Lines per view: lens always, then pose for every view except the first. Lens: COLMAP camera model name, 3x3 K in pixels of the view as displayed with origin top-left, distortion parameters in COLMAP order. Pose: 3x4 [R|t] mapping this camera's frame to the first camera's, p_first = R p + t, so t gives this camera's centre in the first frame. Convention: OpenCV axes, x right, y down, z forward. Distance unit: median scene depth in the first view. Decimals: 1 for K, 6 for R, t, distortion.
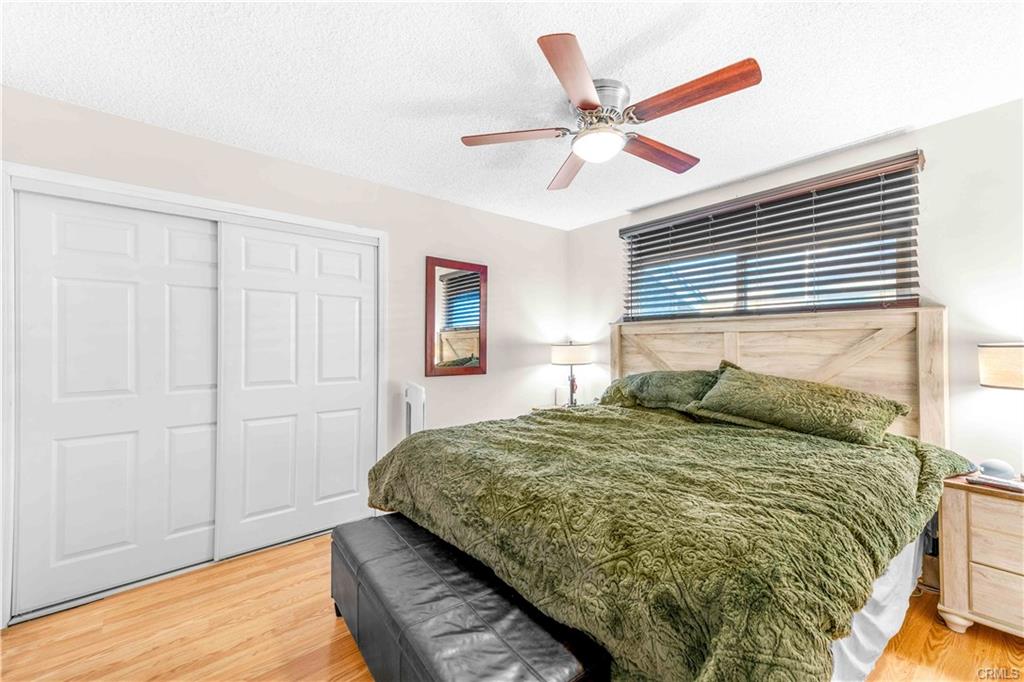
lens RADIAL K [[412.9, 0, 506.8], [0, 412.9, 336.6], [0, 0, 1]] dist [0.031753, 0.000504]
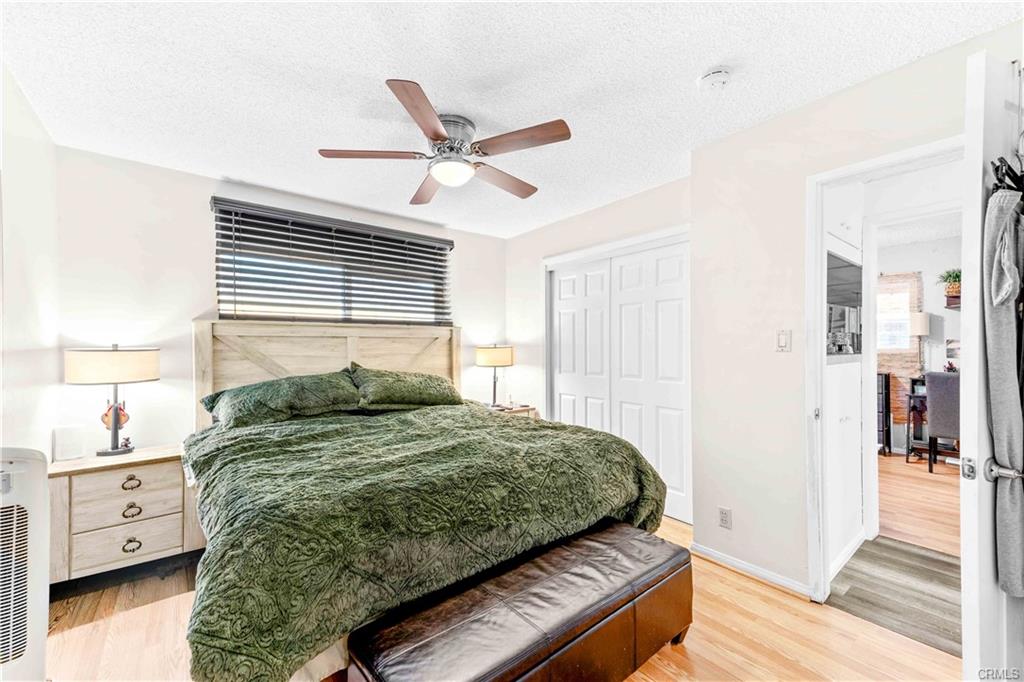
lens RADIAL K [[412.9, 0, 517.7], [0, 412.9, 345.9], [0, 0, 1]] dist [0.031753, 0.000504]
pose [[-0.006172, 0.000076, 0.999981, -0.591898], [-0.015358, 0.999882, -0.000171, 0.006655], [-0.999863, -0.015359, -0.006170, 0.533481]]
